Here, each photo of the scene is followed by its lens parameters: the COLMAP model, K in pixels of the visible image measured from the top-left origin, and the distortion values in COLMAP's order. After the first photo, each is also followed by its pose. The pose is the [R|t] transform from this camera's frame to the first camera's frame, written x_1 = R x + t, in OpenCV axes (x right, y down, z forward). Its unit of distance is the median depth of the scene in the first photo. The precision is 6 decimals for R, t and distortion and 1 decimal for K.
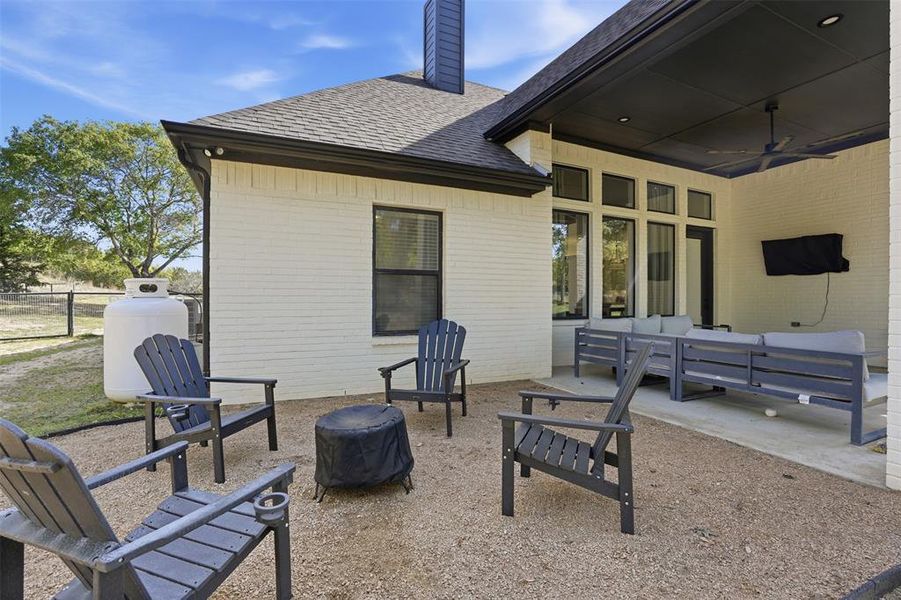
lens RADIAL K [[419.4, 0, 450.5], [0, 419.4, 300.0], [0, 0, 1]] dist [-0.016140, 0.011705]
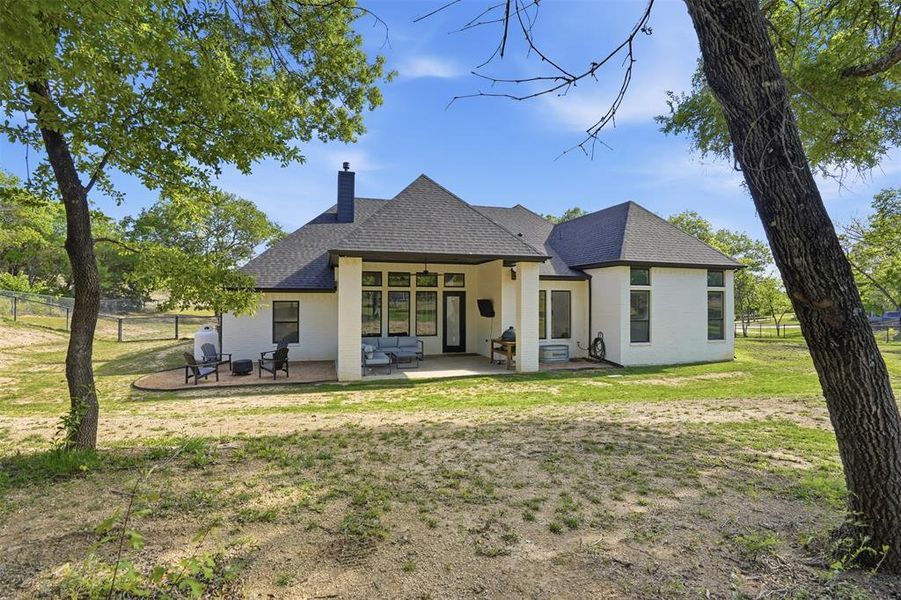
lens RADIAL K [[419.4, 0, 450.5], [0, 419.4, 300.0], [0, 0, 1]] dist [-0.016140, 0.011705]
pose [[0.990980, 0.000142, -0.134013, 0.829799], [-0.000478, 0.999997, -0.002480, -0.123745], [0.134013, 0.002521, 0.990976, -1.025378]]
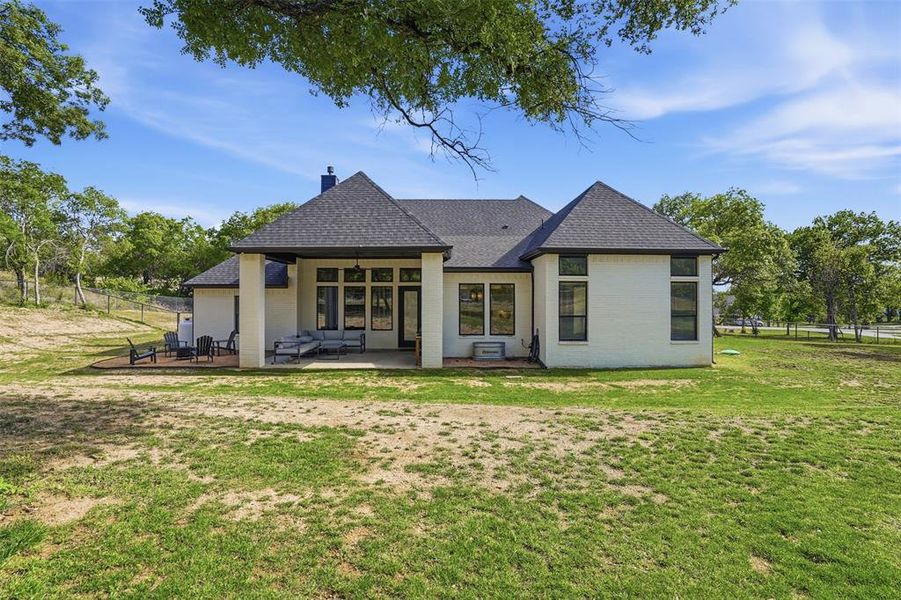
lens RADIAL K [[419.4, 0, 450.5], [0, 419.4, 300.0], [0, 0, 1]] dist [-0.016140, 0.011705]
pose [[0.906643, -0.001376, -0.421897, 1.610234], [0.003903, 0.999979, 0.005126, -0.112344], [0.421881, -0.006295, 0.906629, -0.771408]]
